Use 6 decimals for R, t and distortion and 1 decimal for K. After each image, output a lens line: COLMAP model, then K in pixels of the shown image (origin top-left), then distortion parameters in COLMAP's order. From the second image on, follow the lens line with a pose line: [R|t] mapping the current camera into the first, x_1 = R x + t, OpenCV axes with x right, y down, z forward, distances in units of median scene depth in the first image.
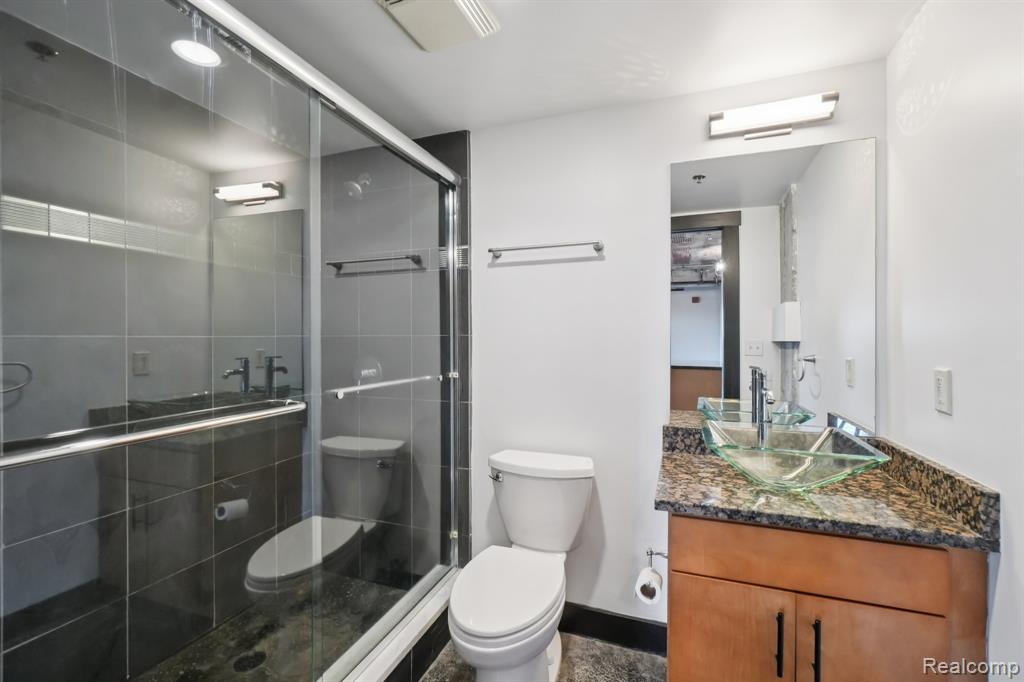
lens RADIAL K [[444.4, 0, 512.0], [0, 444.4, 341.0], [0, 0, 1]] dist [-0.010352, -0.000075]
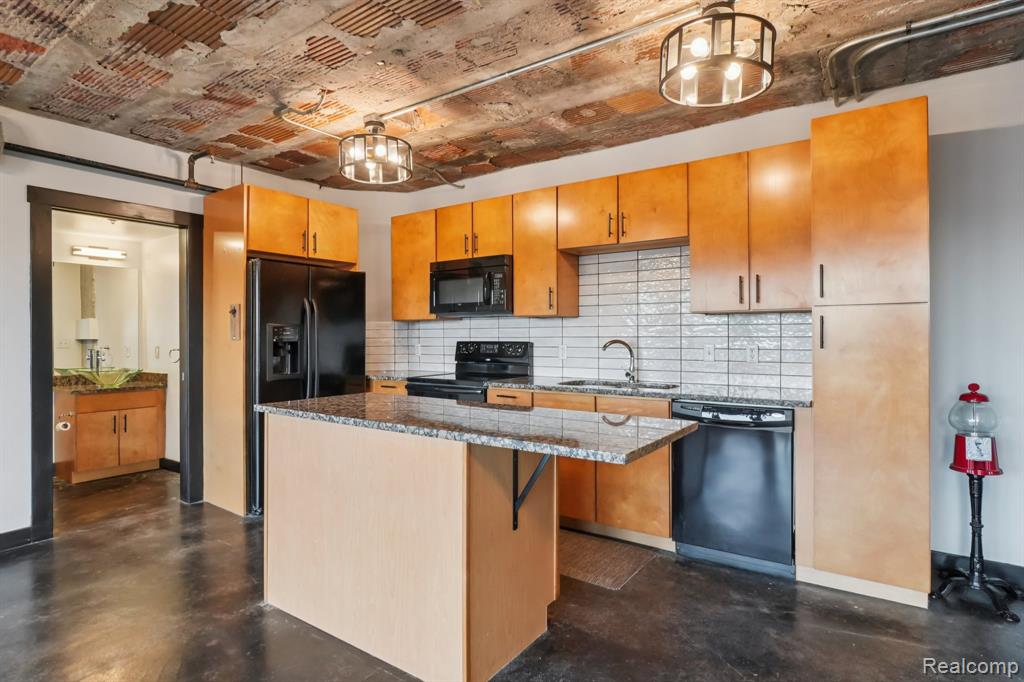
lens RADIAL K [[534.9, 0, 516.7], [0, 534.9, 336.7], [0, 0, 1]] dist [0.001330, 0.000776]
pose [[0.244199, 0.000426, 0.969725, -1.888309], [0.004912, 0.999987, -0.001676, 0.004411], [-0.969713, 0.005173, 0.244193, -2.167562]]
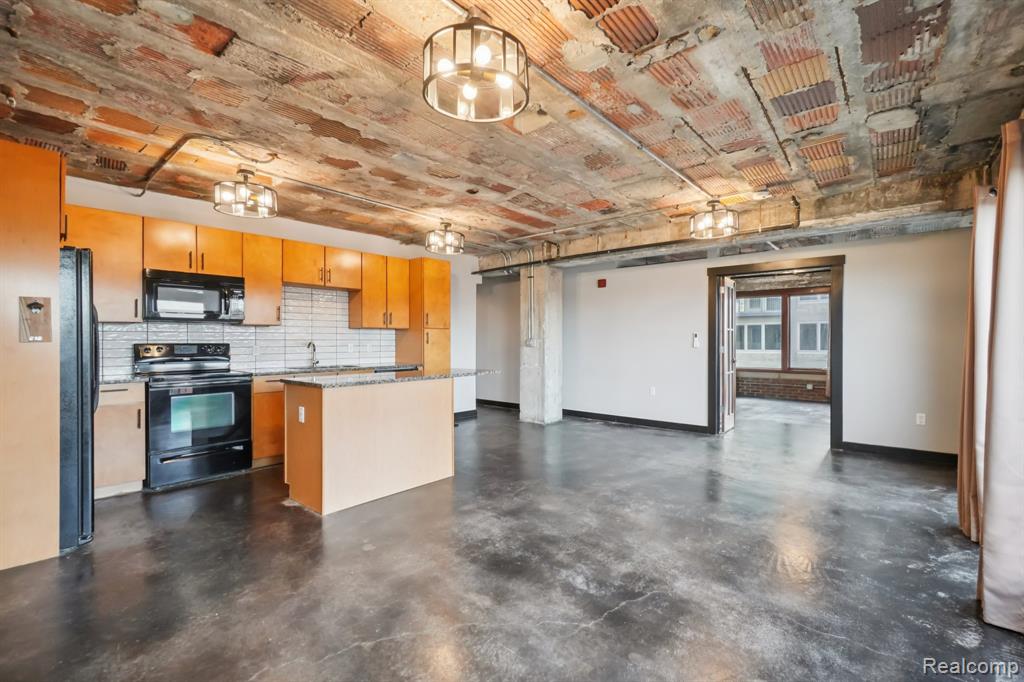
lens RADIAL K [[460.5, 0, 514.6], [0, 460.5, 339.7], [0, 0, 1]] dist [-0.013868, -0.000065]
pose [[-0.943106, 0.004183, 0.332466, -2.003648], [0.005001, 0.999986, 0.001605, 0.005117], [-0.332455, 0.003177, -0.943114, 0.535030]]
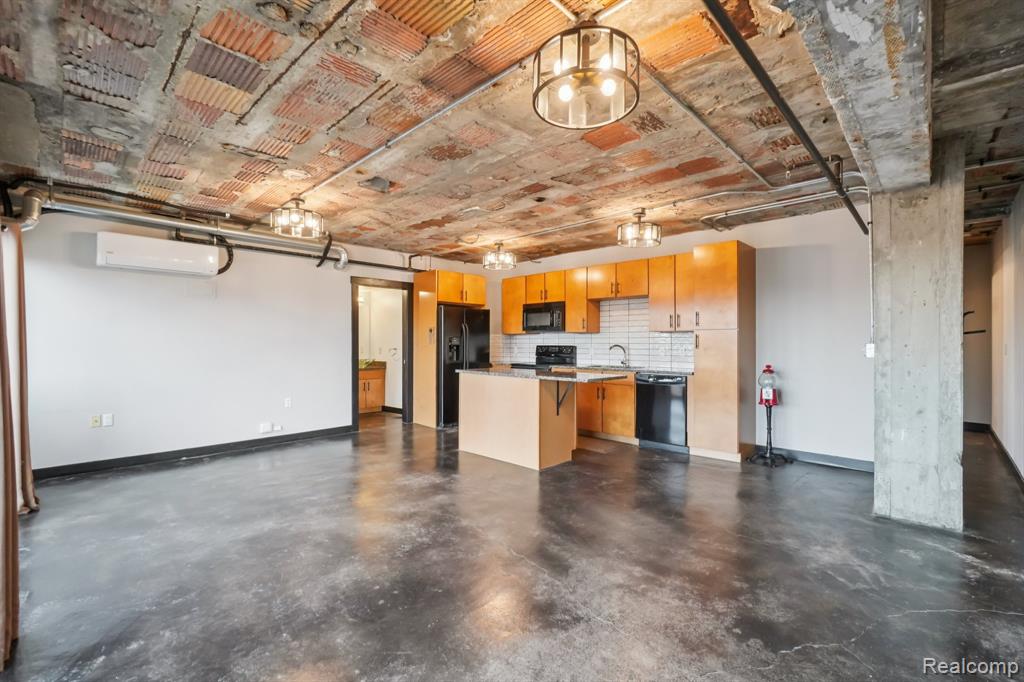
lens RADIAL K [[444.4, 0, 512.0], [0, 444.4, 341.0], [0, 0, 1]] dist [-0.010352, -0.000075]
pose [[0.402797, 0.006551, 0.915266, -3.335565], [0.000480, 0.999973, -0.007368, 0.011551], [-0.915289, 0.003407, 0.402783, -2.715388]]
